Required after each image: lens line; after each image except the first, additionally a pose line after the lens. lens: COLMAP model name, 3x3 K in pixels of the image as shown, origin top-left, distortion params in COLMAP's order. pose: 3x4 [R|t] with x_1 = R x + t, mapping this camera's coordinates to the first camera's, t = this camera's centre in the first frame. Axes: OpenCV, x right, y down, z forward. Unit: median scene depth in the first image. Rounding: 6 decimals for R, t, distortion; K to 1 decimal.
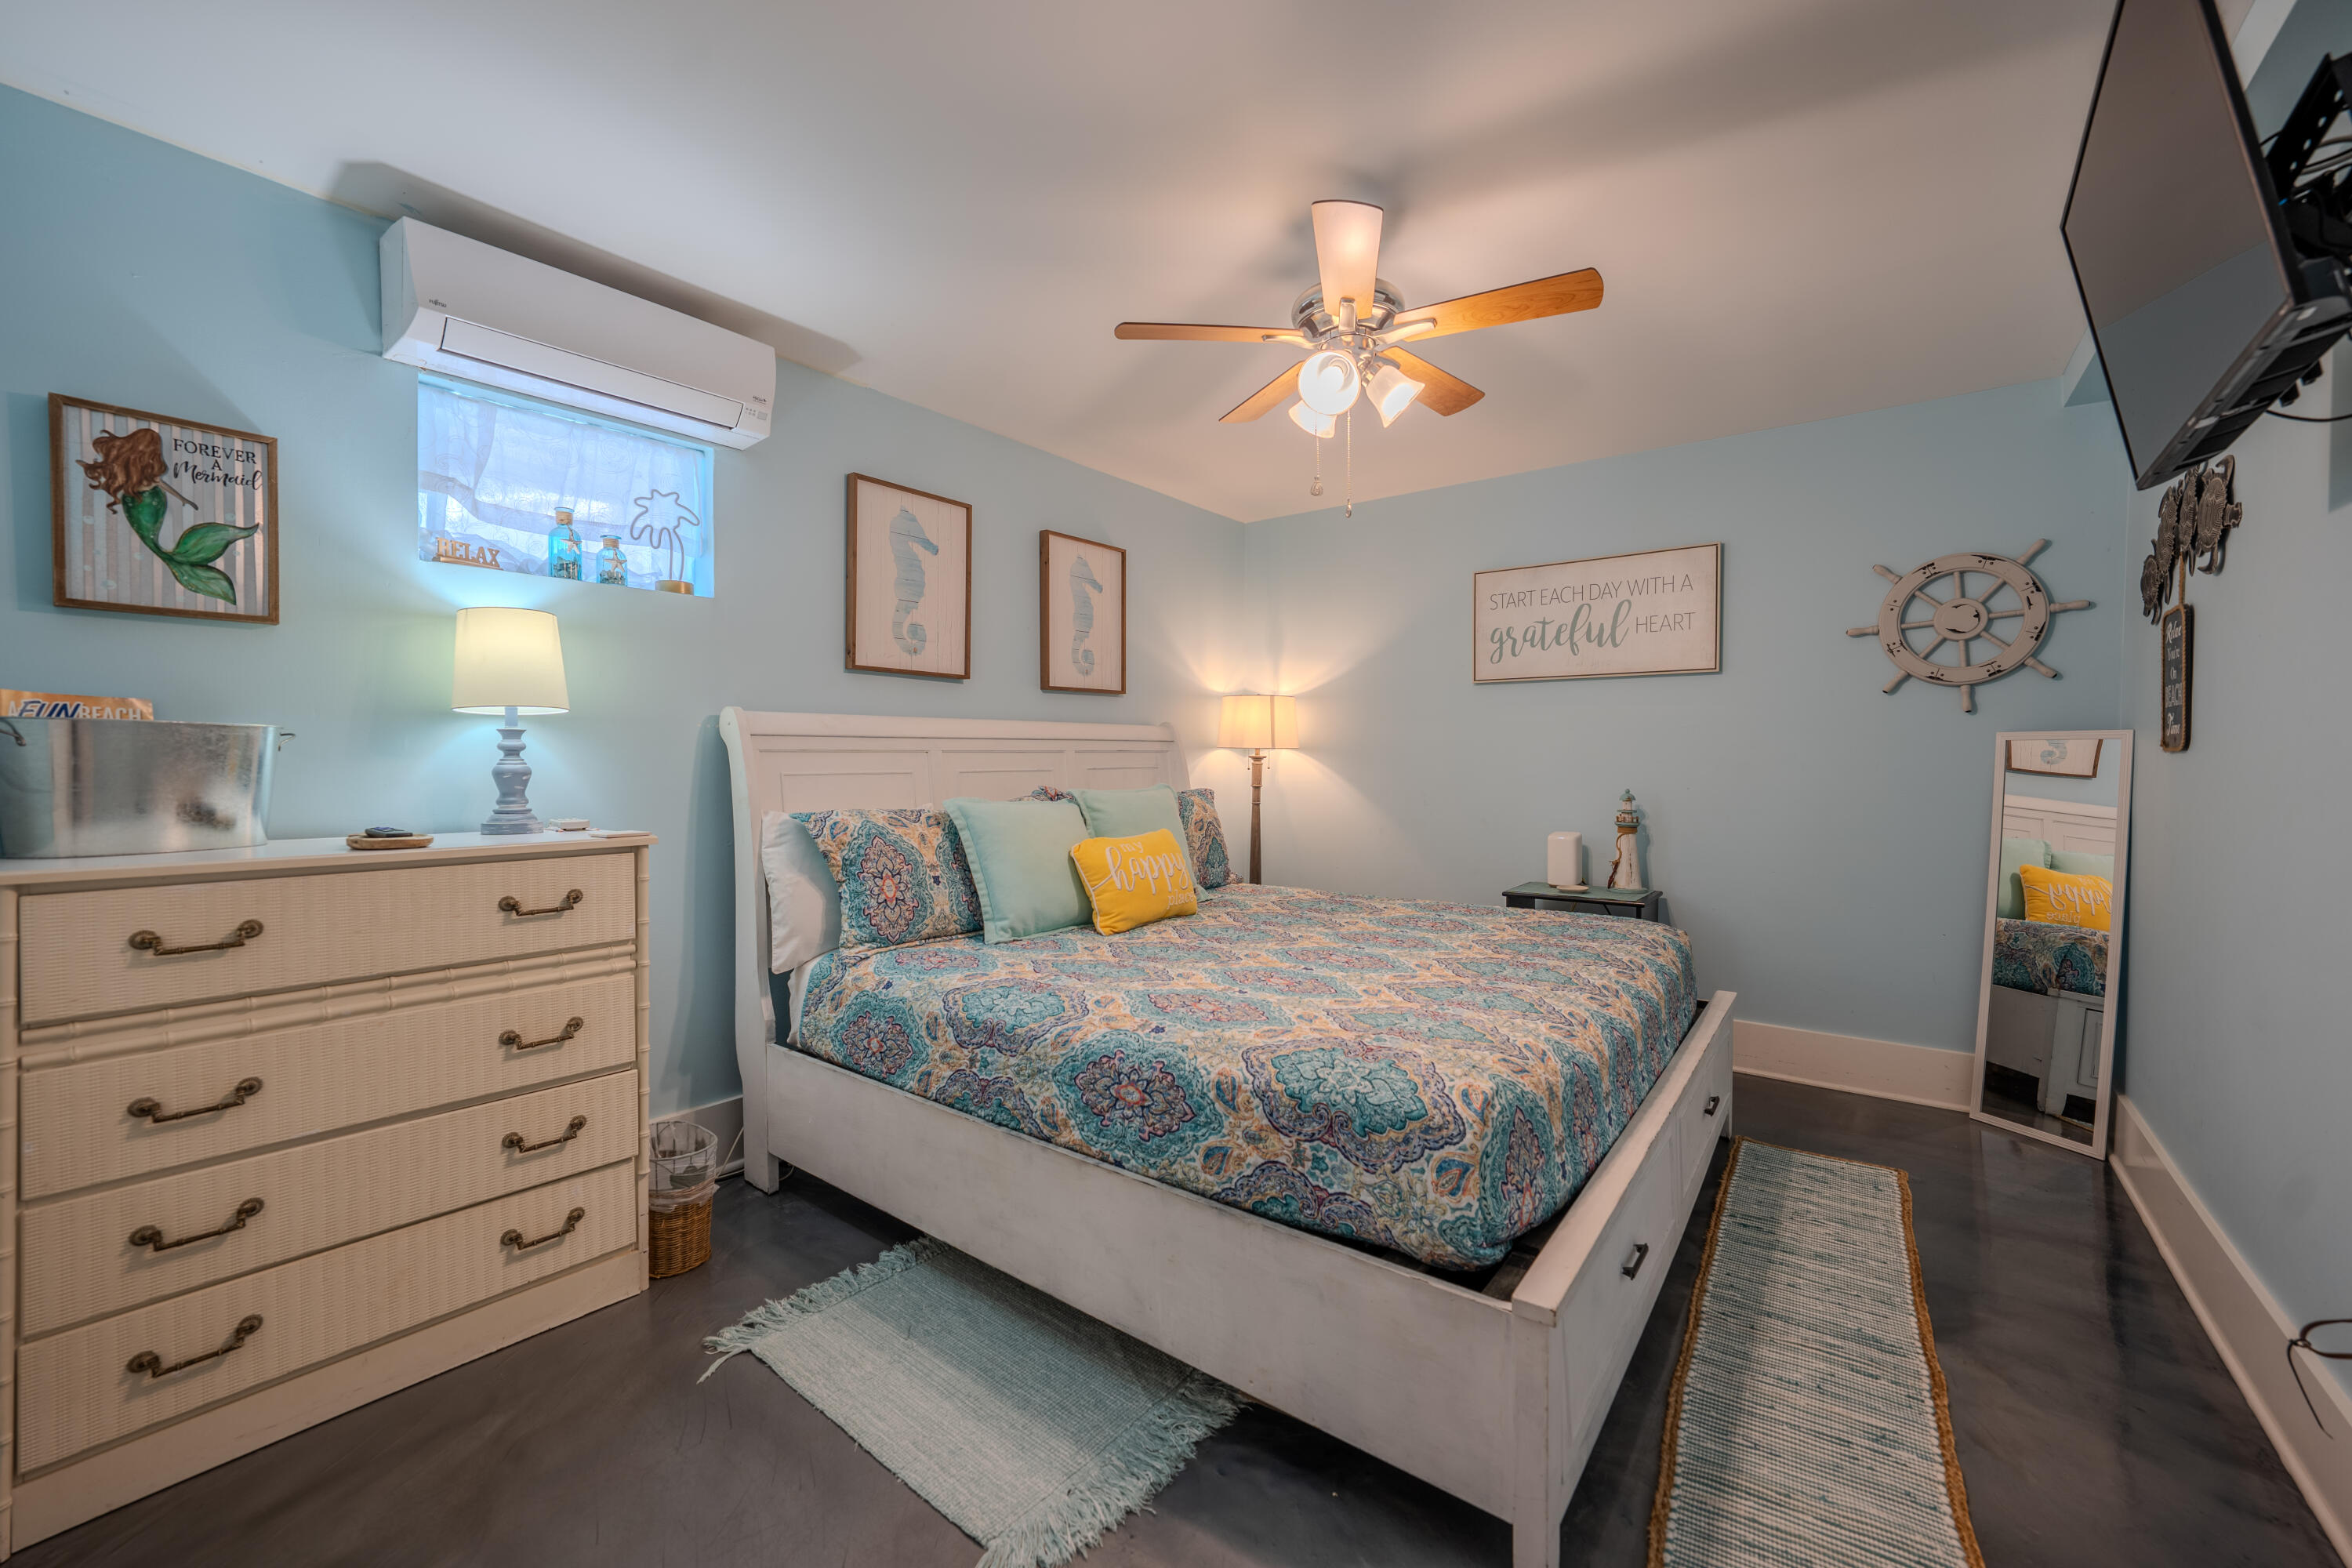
lens RADIAL K [[914.2, 0, 1171.3], [0, 914.2, 778.0], [0, 0, 1]] dist [-0.012582, 0.004191]
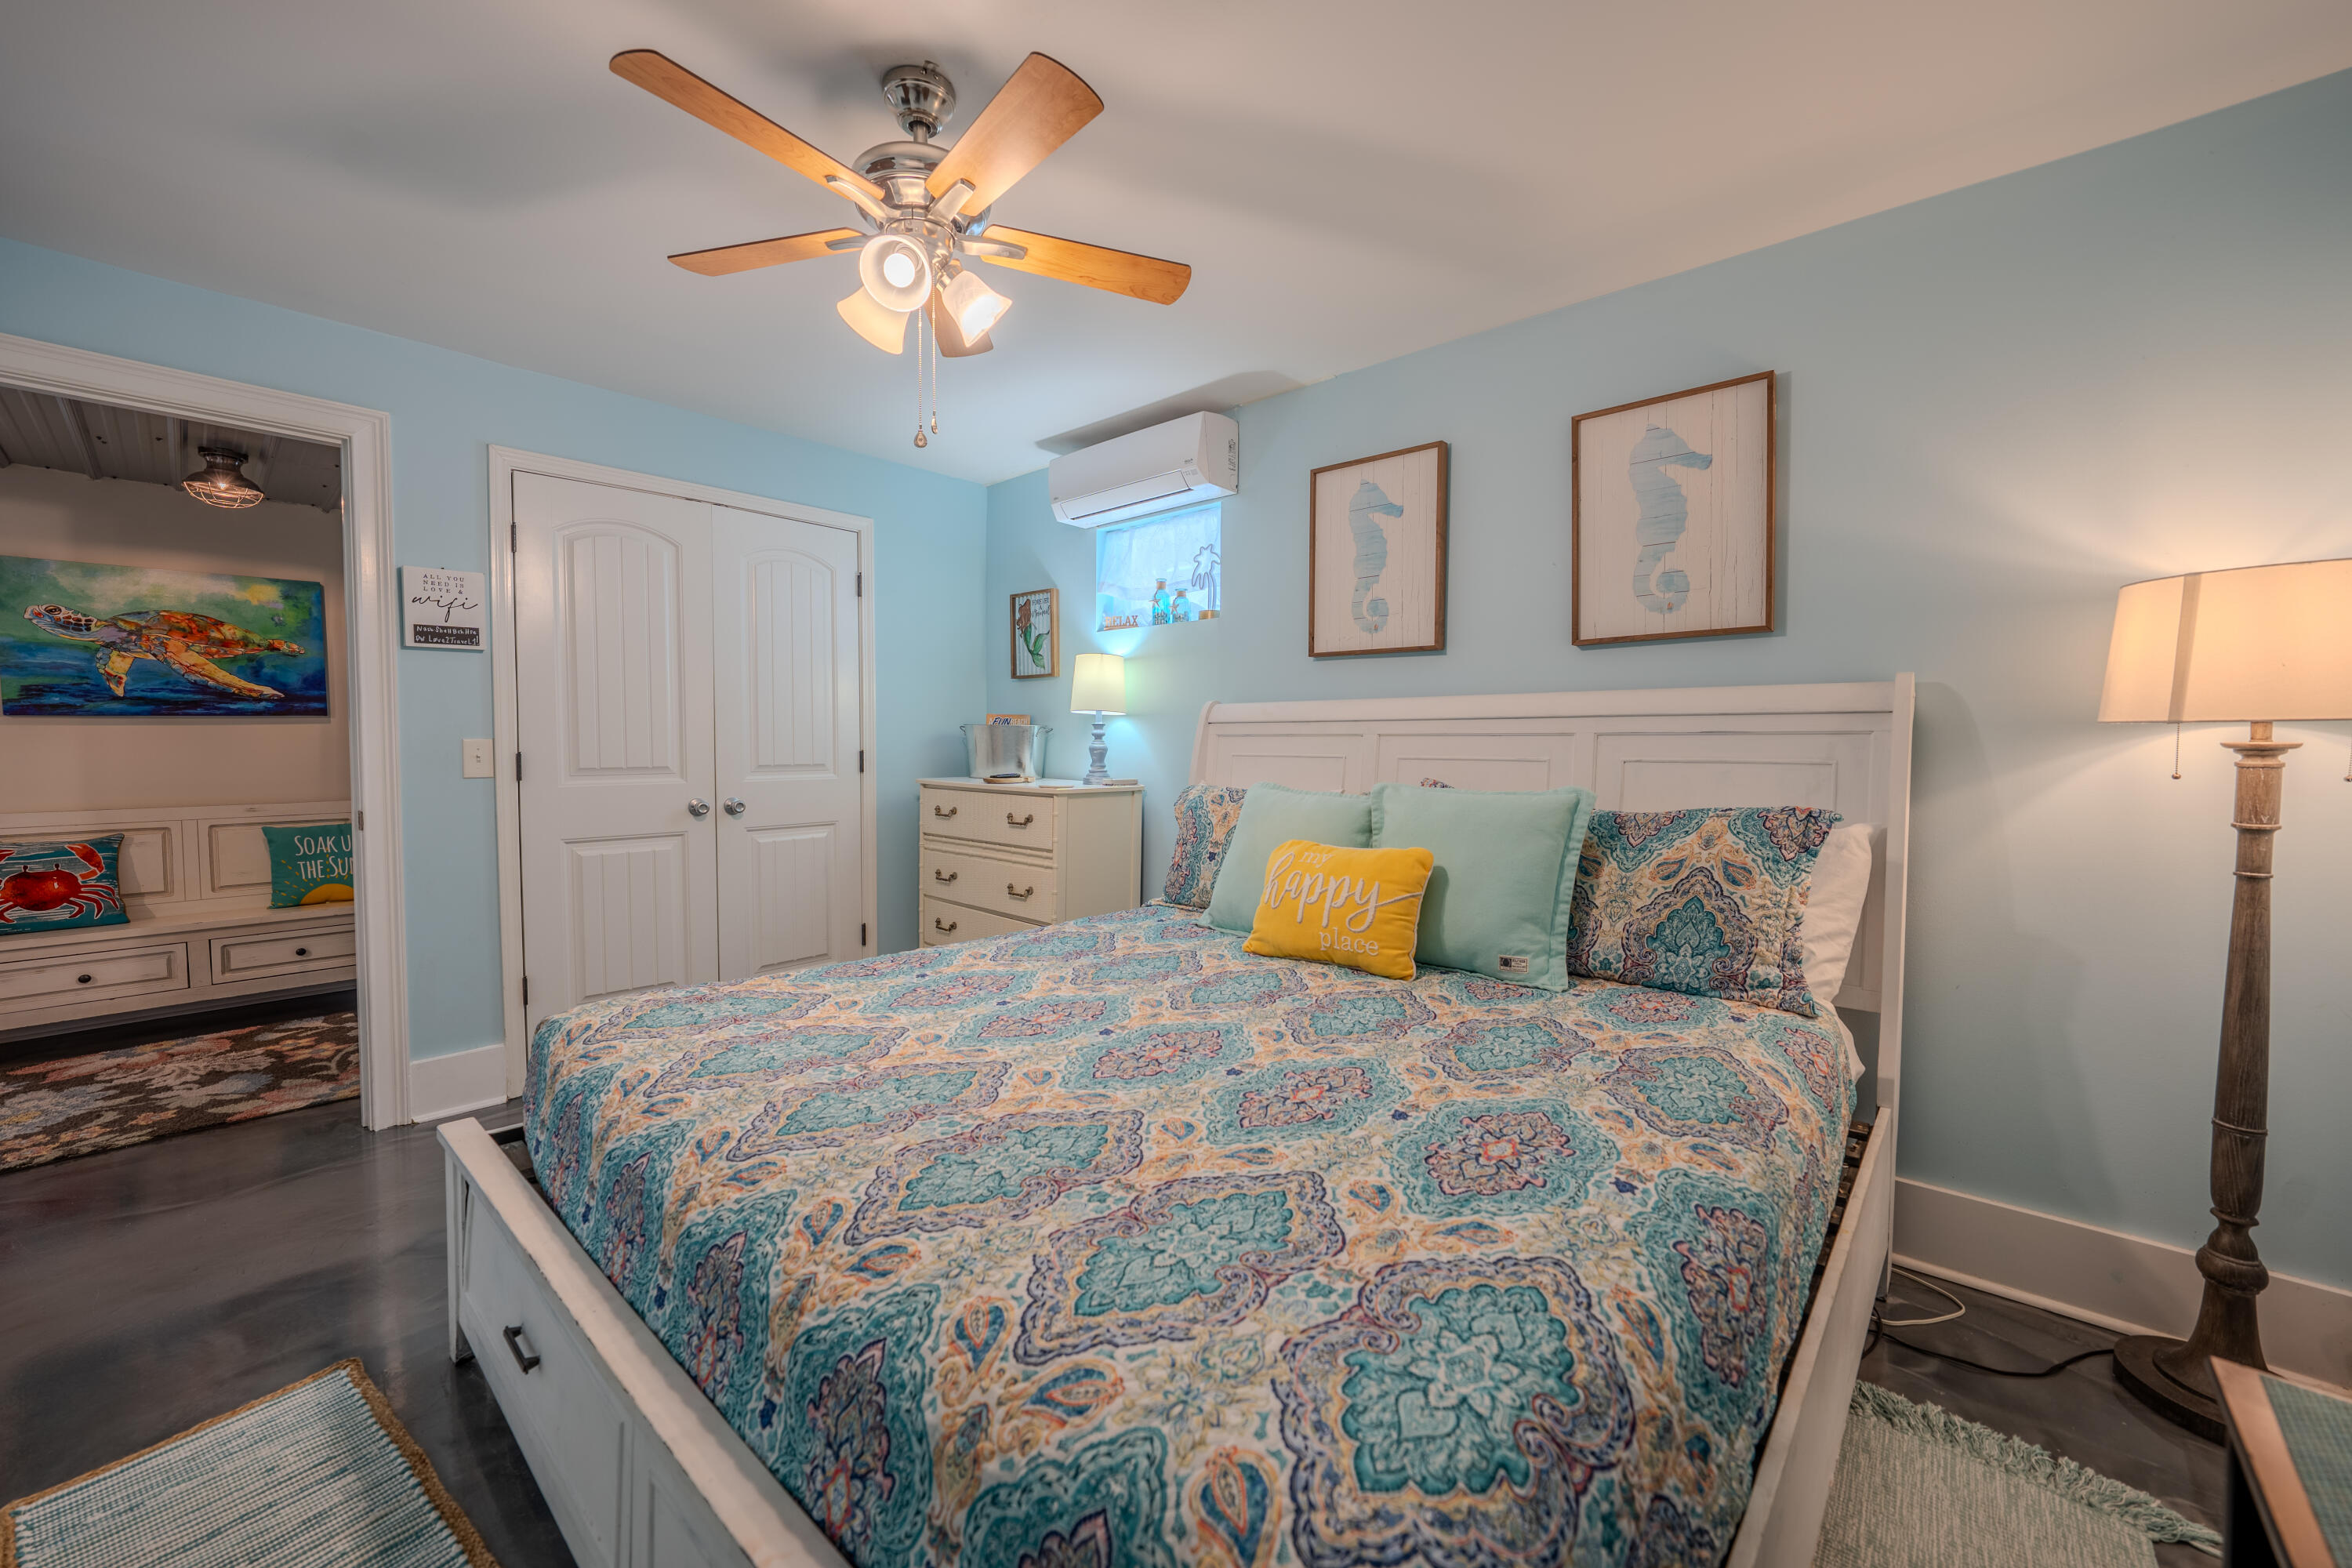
lens RADIAL K [[914.2, 0, 1170.4], [0, 914.2, 773.5], [0, 0, 1]] dist [-0.012582, 0.004191]
pose [[-0.068959, 0.030347, -0.997158, 0.721317], [-0.033268, 0.998911, 0.032701, -0.015195], [0.997065, 0.035428, -0.067874, 0.922555]]
